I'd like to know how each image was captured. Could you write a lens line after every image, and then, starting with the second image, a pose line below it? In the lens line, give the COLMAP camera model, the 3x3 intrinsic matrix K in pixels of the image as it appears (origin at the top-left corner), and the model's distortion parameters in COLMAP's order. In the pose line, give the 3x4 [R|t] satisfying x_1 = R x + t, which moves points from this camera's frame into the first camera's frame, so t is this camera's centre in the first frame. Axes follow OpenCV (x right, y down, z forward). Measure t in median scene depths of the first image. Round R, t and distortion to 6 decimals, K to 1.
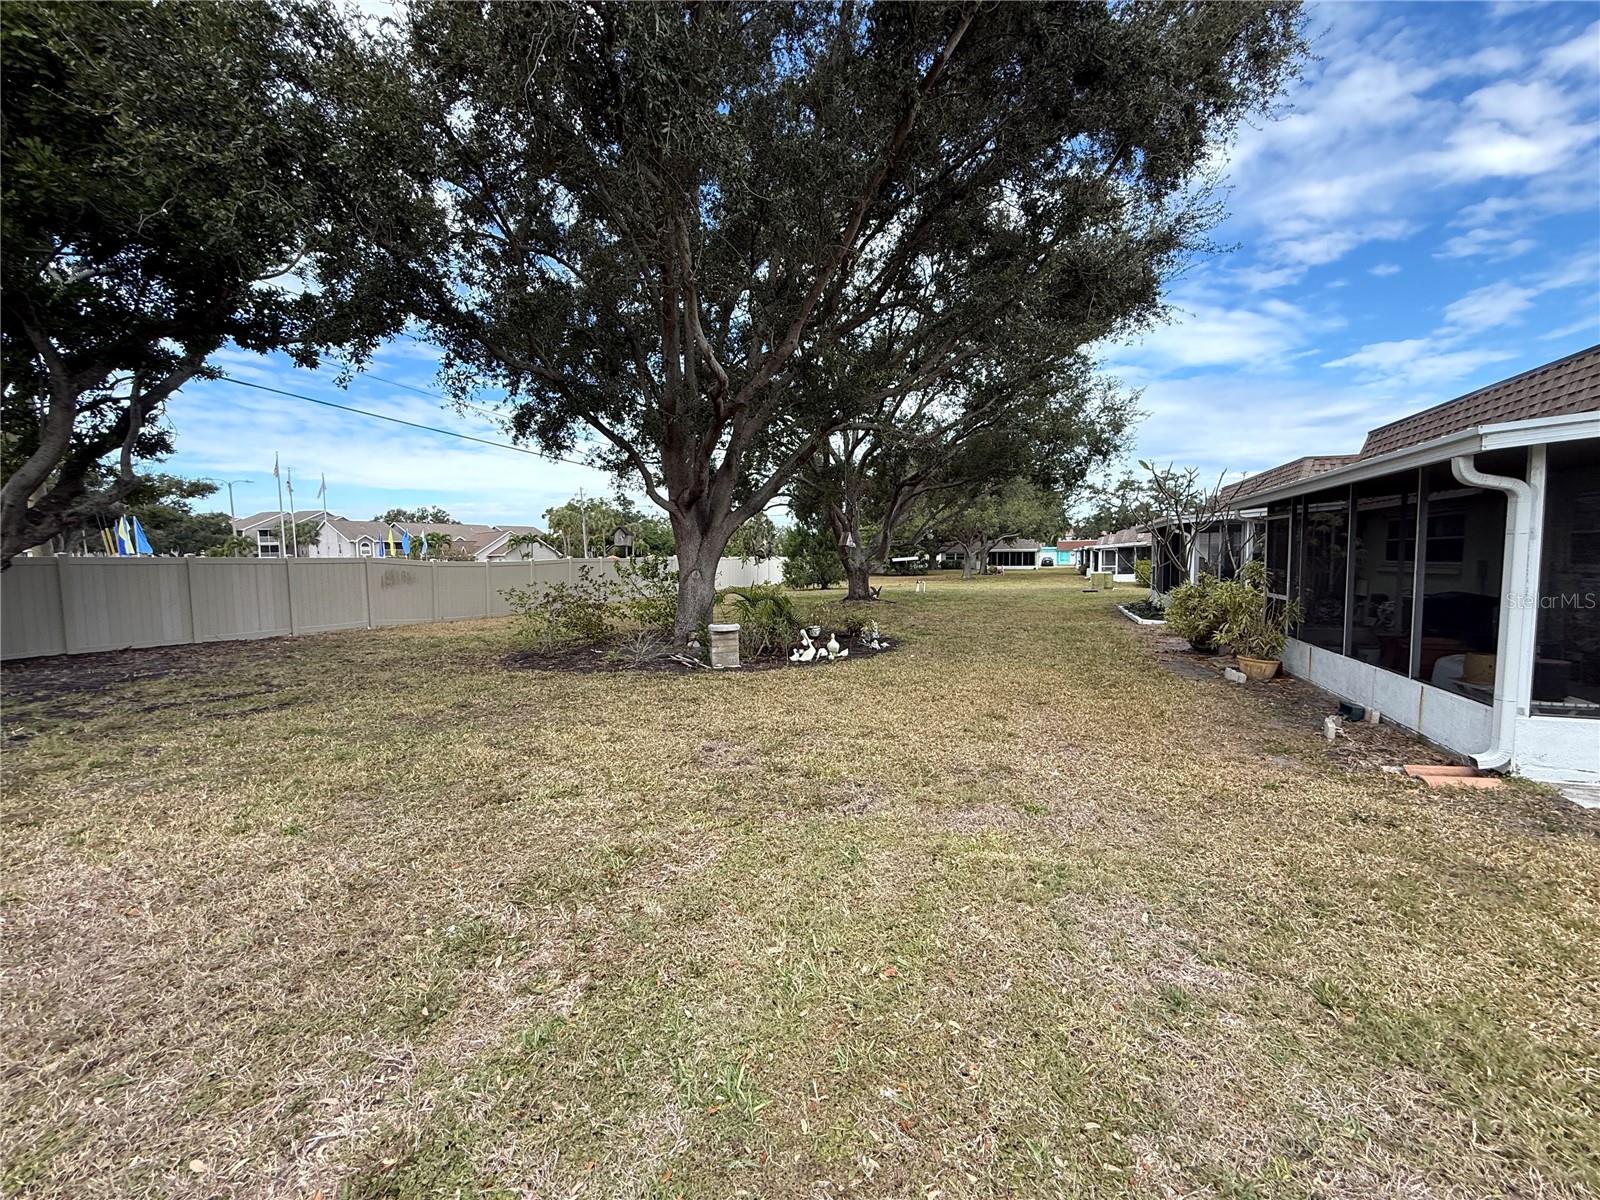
lens RADIAL K [[638.7, 0, 804.0], [0, 638.7, 597.8], [0, 0, 1]] dist [0.004084, -0.000052]
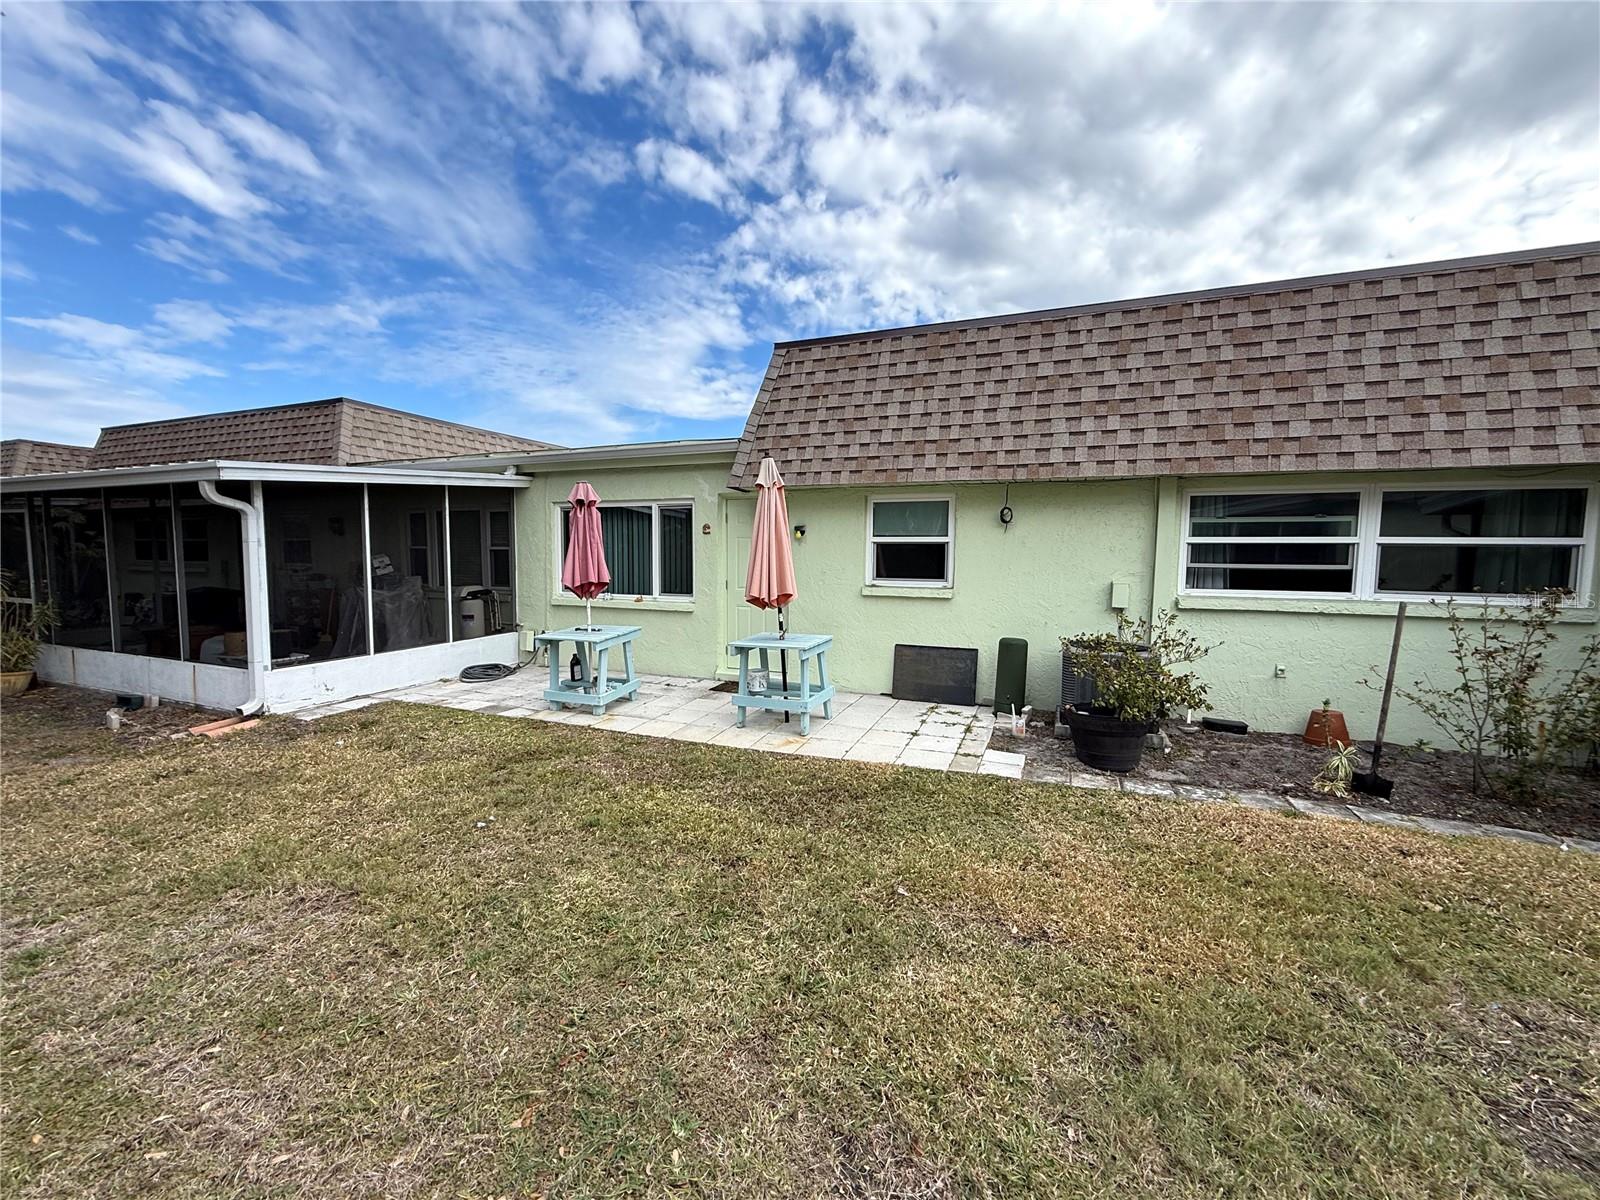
lens RADIAL K [[638.7, 0, 799.7], [0, 638.7, 599.3], [0, 0, 1]] dist [0.004084, -0.000052]
pose [[0.022073, -0.061837, 0.997842, -0.199972], [0.056531, 0.996566, 0.060507, 0.005896], [-0.998157, 0.055073, 0.025493, -0.169871]]
